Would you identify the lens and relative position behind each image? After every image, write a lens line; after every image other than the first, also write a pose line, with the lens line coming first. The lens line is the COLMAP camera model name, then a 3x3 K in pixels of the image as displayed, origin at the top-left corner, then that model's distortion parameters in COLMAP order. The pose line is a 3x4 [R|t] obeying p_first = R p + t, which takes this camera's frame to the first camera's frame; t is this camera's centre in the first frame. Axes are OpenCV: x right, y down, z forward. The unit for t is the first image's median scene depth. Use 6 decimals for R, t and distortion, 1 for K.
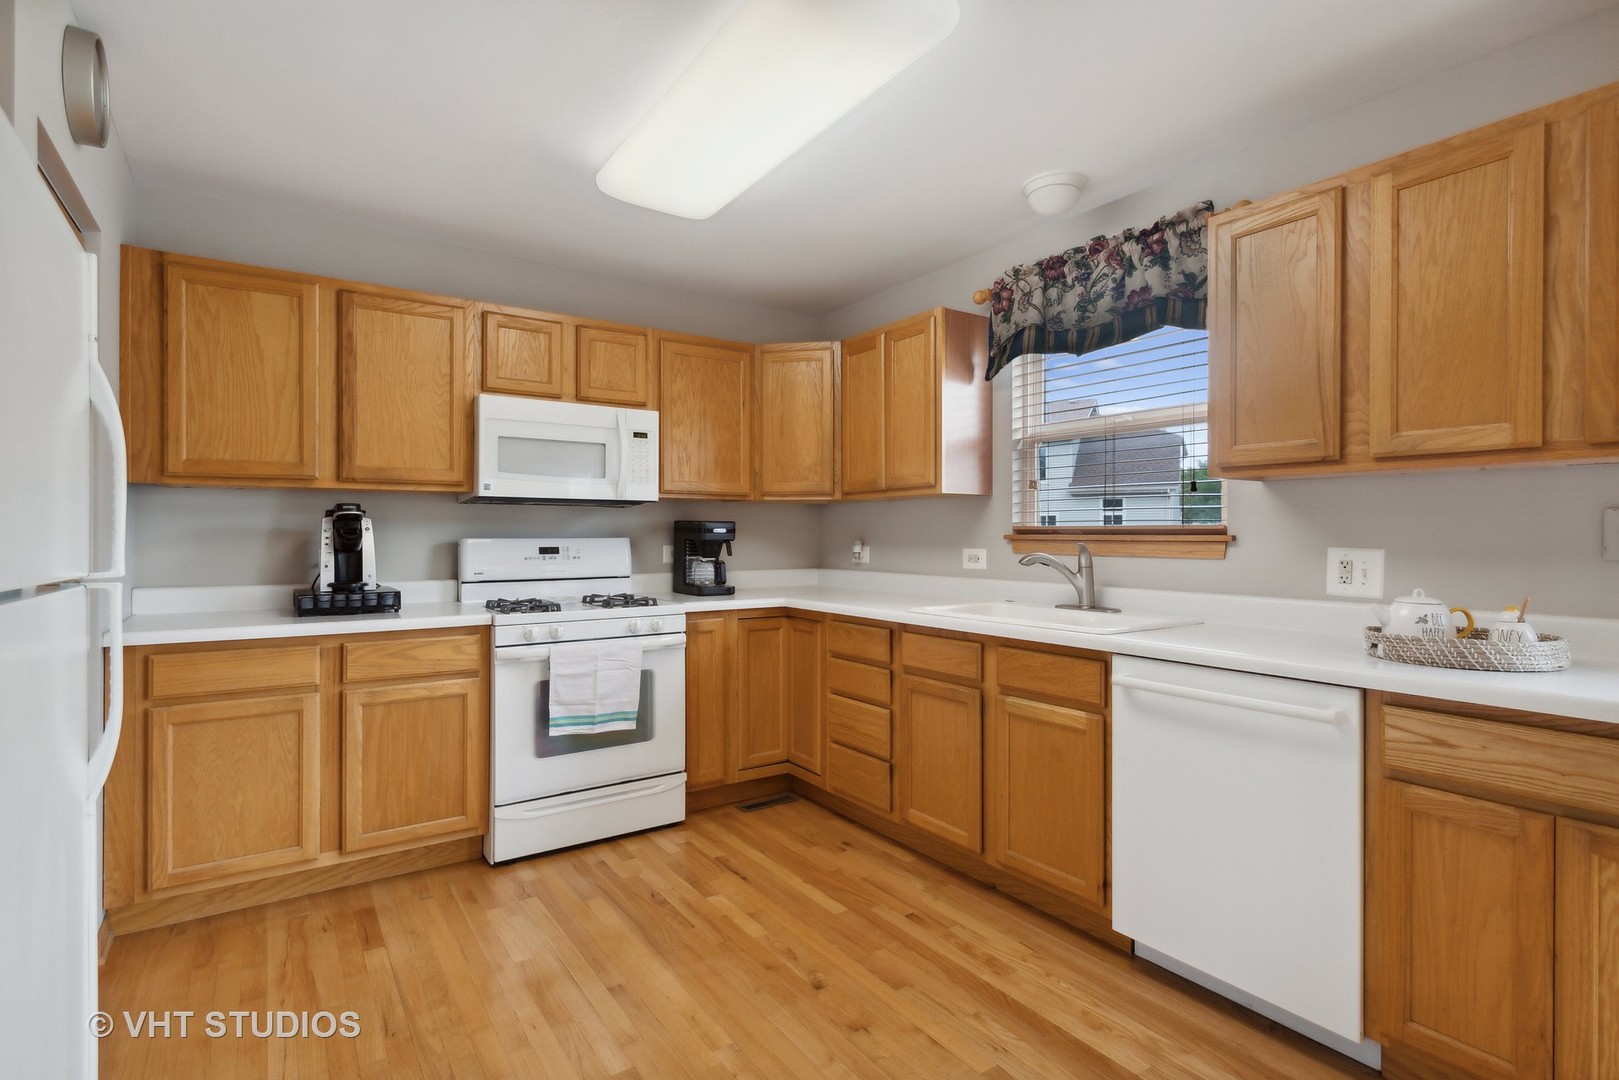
lens RADIAL K [[792.1, 0, 799.4], [0, 792.1, 529.1], [0, 0, 1]] dist [-0.000634, 0.000132]
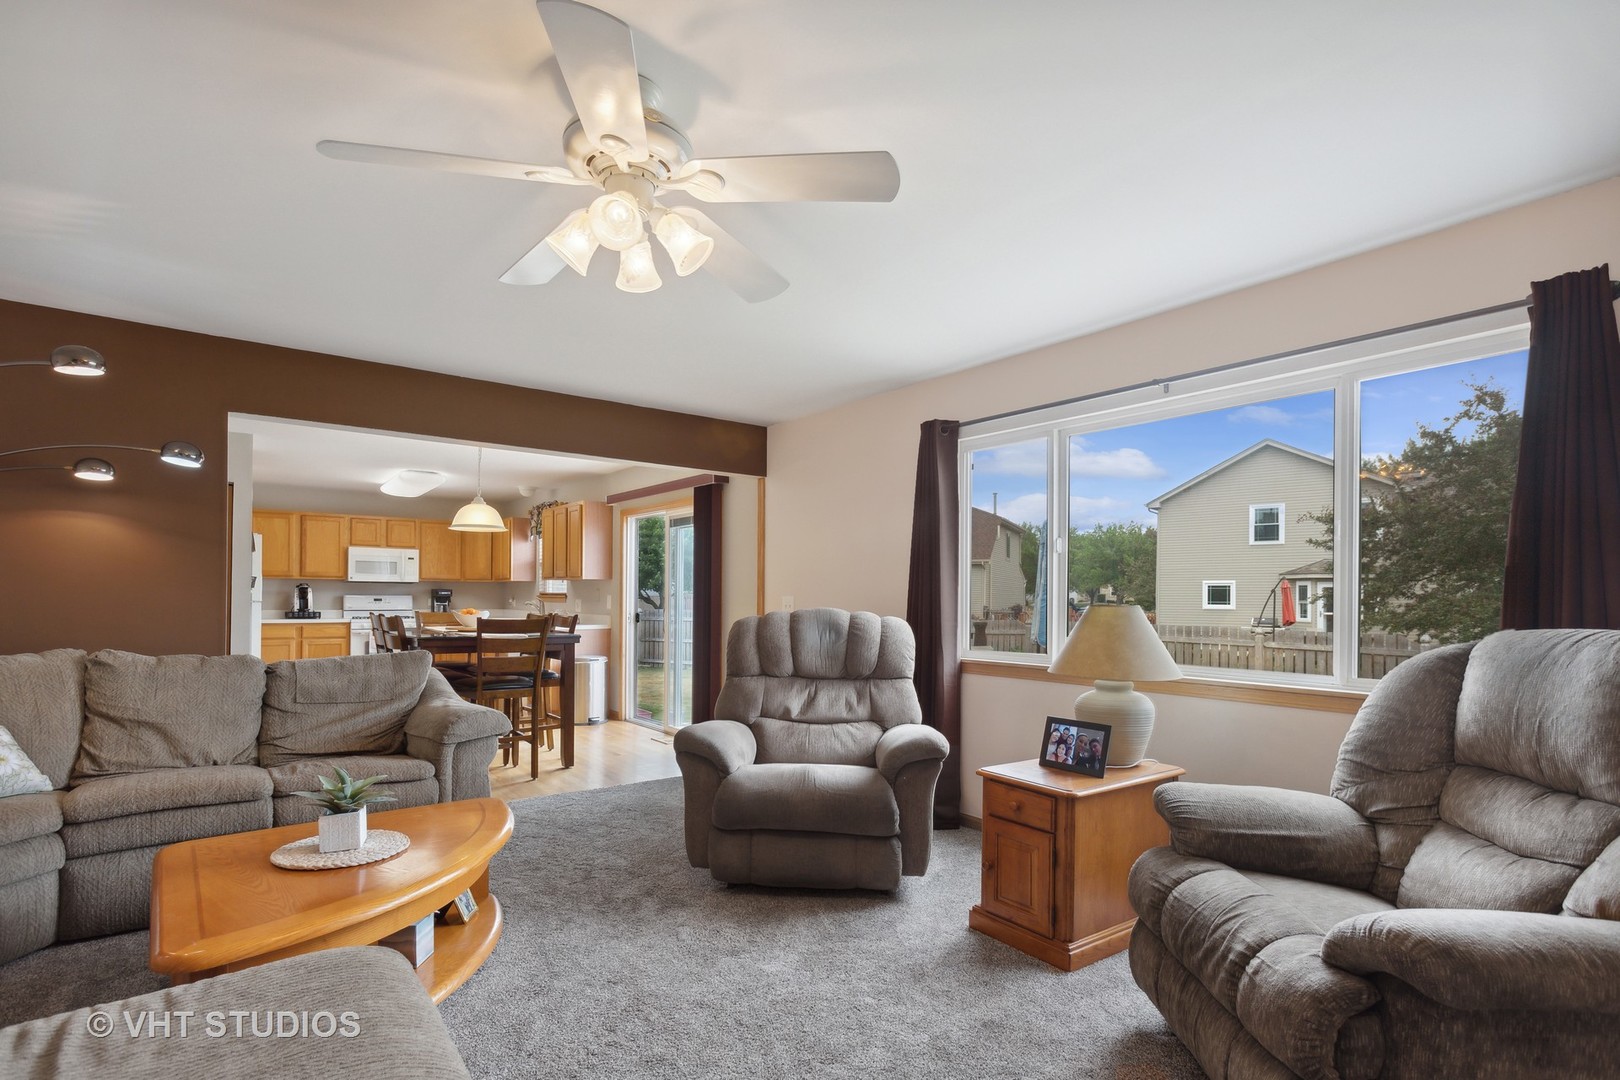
lens RADIAL K [[792.6, 0, 799.4], [0, 792.6, 592.5], [0, 0, 1]] dist [-0.000634, 0.000132]
pose [[0.998081, 0.004462, 0.061762, 1.121042], [-0.004212, 0.999982, -0.004167, 0.007767], [-0.061780, 0.003898, 0.998082, -2.111431]]
